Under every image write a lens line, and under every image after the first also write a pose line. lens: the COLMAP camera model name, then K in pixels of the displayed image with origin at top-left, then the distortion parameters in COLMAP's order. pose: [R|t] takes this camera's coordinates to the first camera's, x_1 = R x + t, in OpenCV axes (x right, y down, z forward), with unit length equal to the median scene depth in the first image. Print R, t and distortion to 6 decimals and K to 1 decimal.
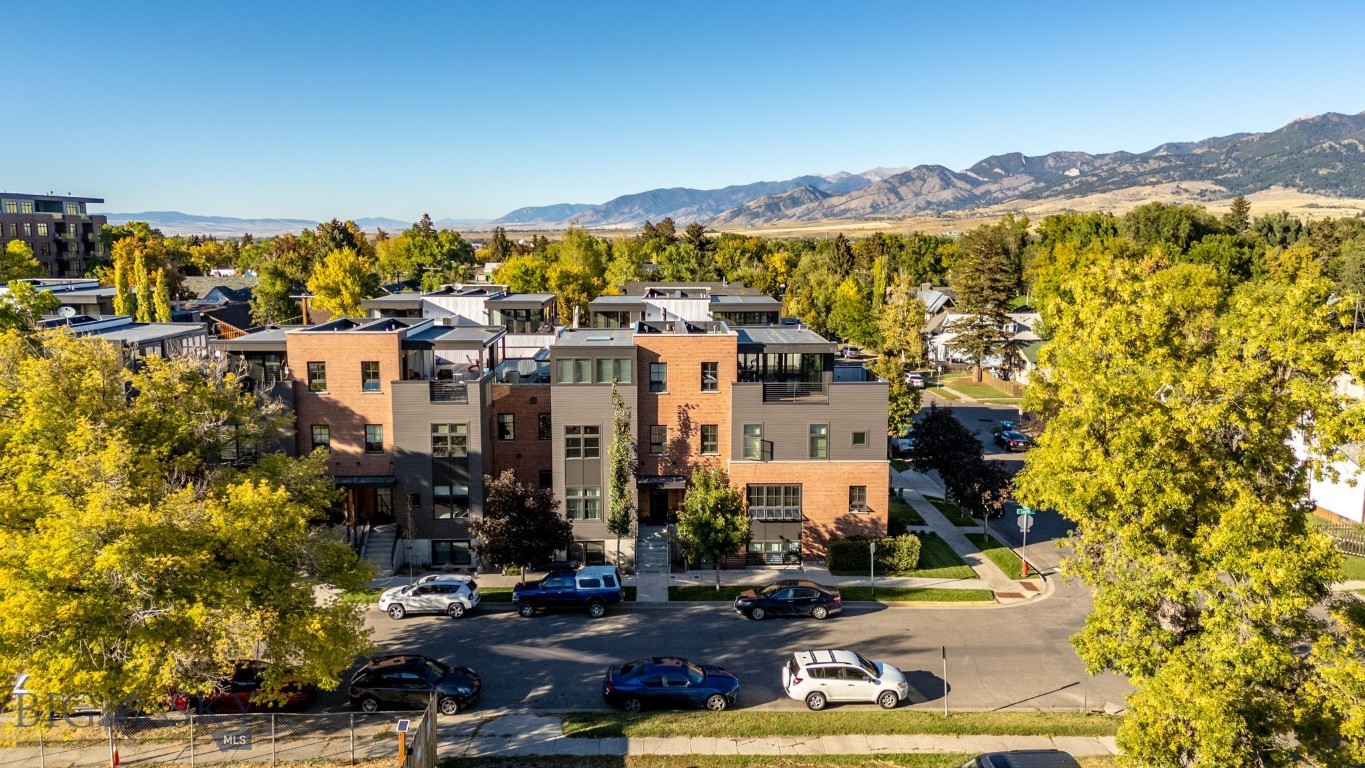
lens RADIAL K [[994.9, 0, 682.5], [0, 994.9, 384.0], [0, 0, 1]] dist [0.104965, -0.070898]
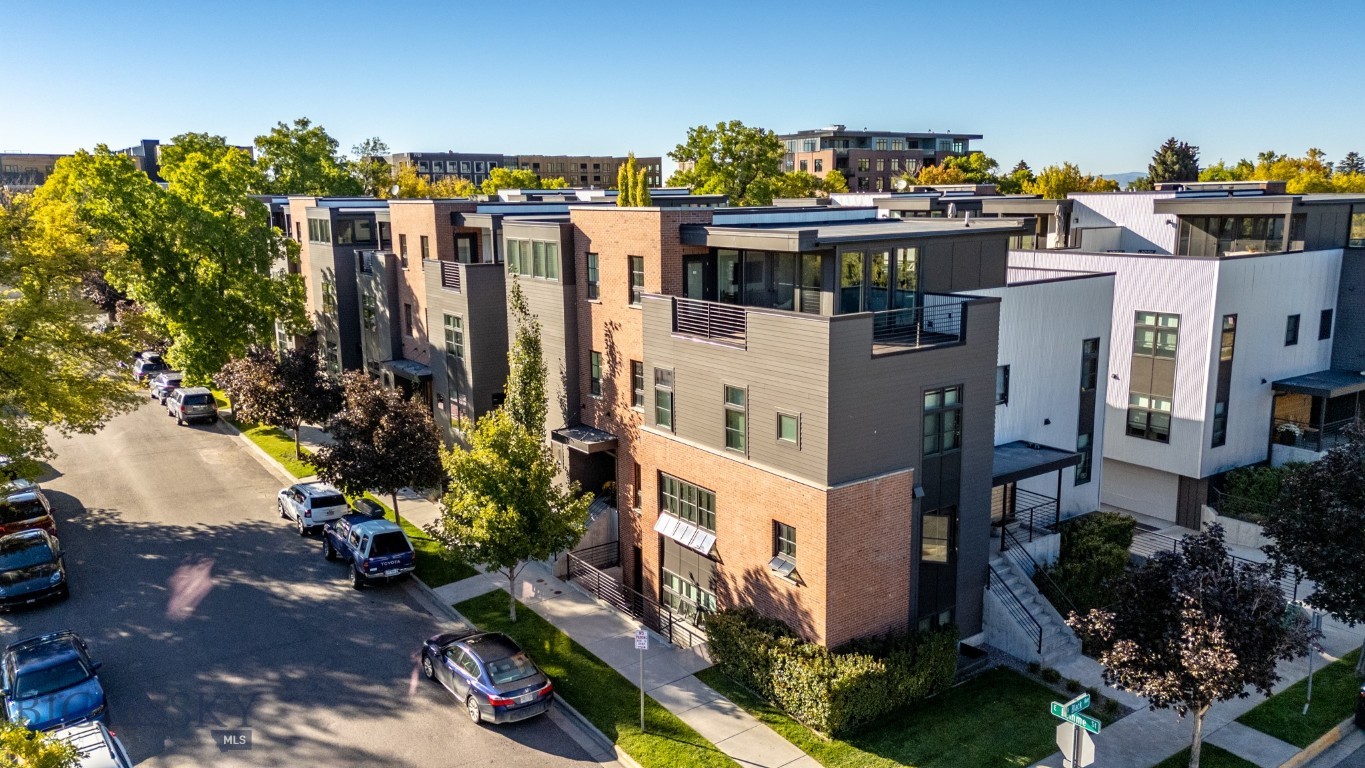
lens RADIAL K [[994.9, 0, 682.5], [0, 994.9, 384.0], [0, 0, 1]] dist [0.104965, -0.070898]
pose [[0.554402, 0.147345, -0.819102, 0.547191], [-0.110188, 0.988534, 0.103244, -0.010466], [0.824923, 0.033017, 0.564281, 0.692518]]
